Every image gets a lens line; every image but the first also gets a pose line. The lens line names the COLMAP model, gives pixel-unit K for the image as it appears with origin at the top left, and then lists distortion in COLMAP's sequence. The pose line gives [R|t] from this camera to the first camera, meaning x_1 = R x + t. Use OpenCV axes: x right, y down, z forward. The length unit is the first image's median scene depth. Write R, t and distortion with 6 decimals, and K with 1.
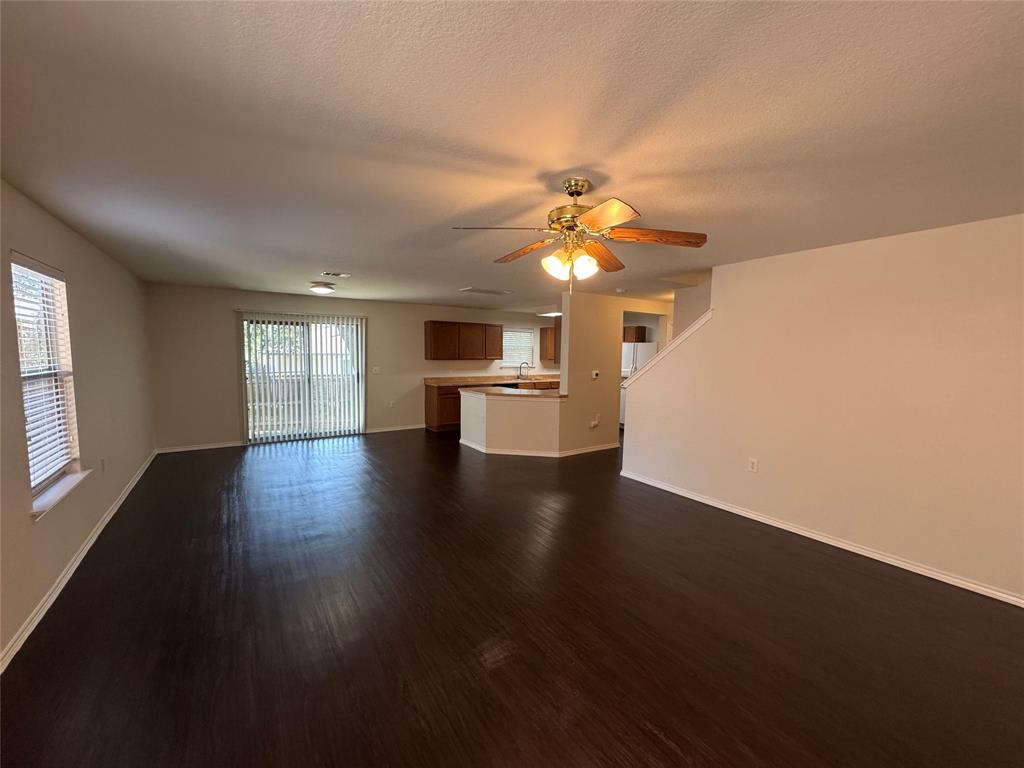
lens RADIAL K [[410.3, 0, 513.0], [0, 410.3, 383.7], [0, 0, 1]] dist [-0.004081, -0.000127]
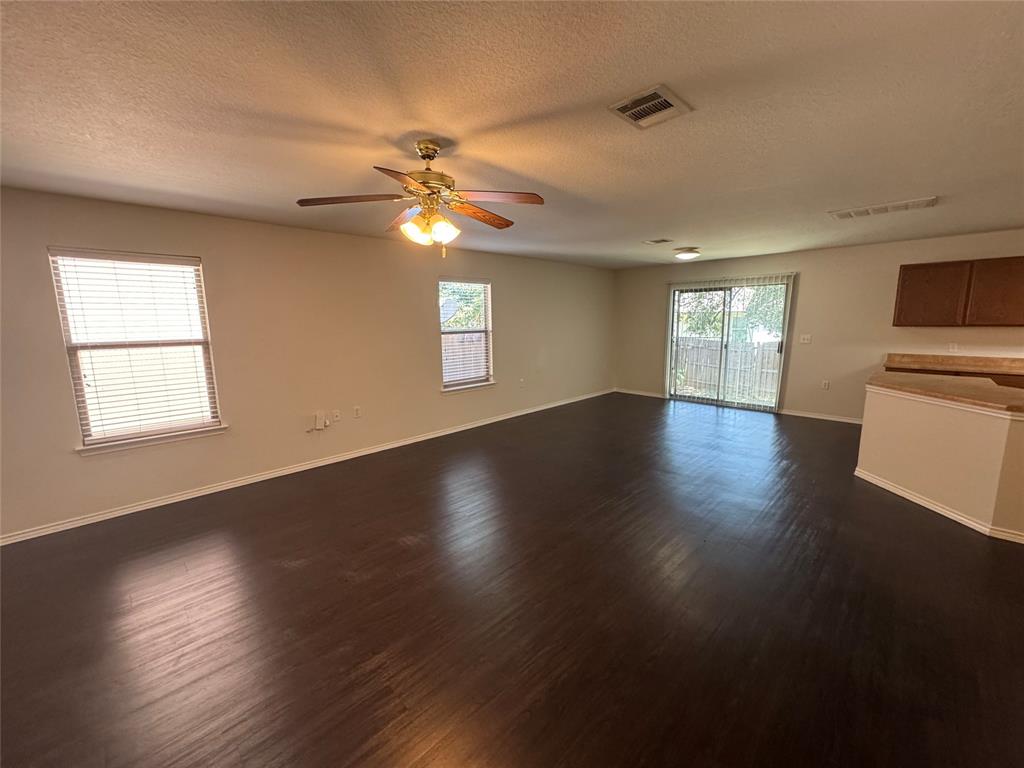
lens RADIAL K [[410.3, 0, 514.2], [0, 410.3, 384.1], [0, 0, 1]] dist [-0.004081, -0.000127]
pose [[0.182918, 0.141913, -0.972832, 0.411334], [-0.062321, 0.989211, 0.132584, -0.019252], [0.981151, 0.036375, 0.189789, 0.341546]]
